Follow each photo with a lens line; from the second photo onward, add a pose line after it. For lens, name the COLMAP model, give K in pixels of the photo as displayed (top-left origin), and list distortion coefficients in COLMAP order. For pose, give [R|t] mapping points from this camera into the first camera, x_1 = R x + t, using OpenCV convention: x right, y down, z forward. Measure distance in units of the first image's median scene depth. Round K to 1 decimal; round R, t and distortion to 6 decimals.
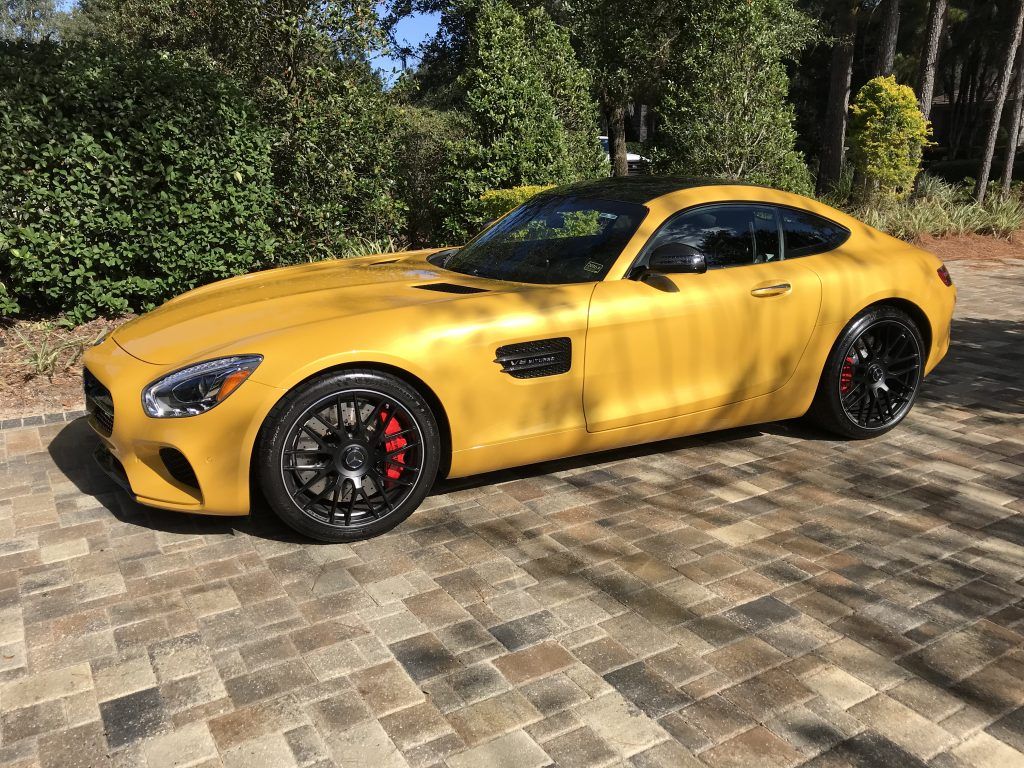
lens RADIAL K [[840.6, 0, 514.6], [0, 840.6, 387.2], [0, 0, 1]] dist [0.010609, 0.006163]
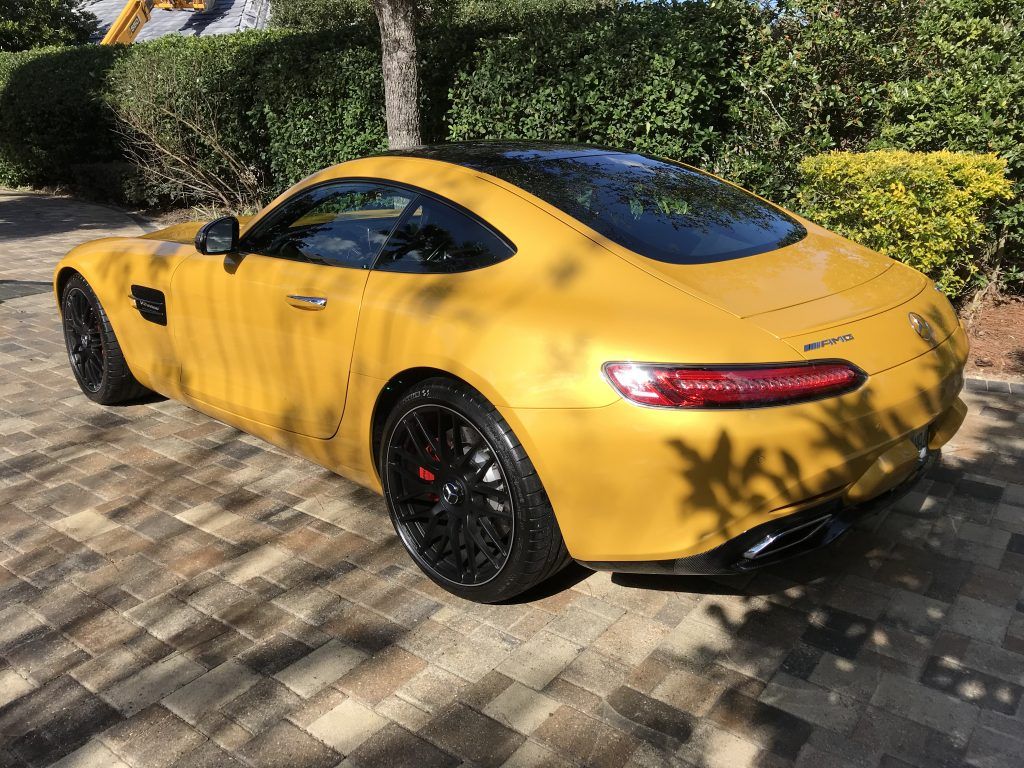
lens RADIAL K [[840.6, 0, 515.0], [0, 840.6, 382.4], [0, 0, 1]] dist [0.010609, 0.006163]
pose [[0.364412, 0.298800, -0.881999, 1.093664], [-0.238279, 0.945514, 0.221868, -0.273597], [0.900237, 0.129310, 0.415754, 0.892007]]
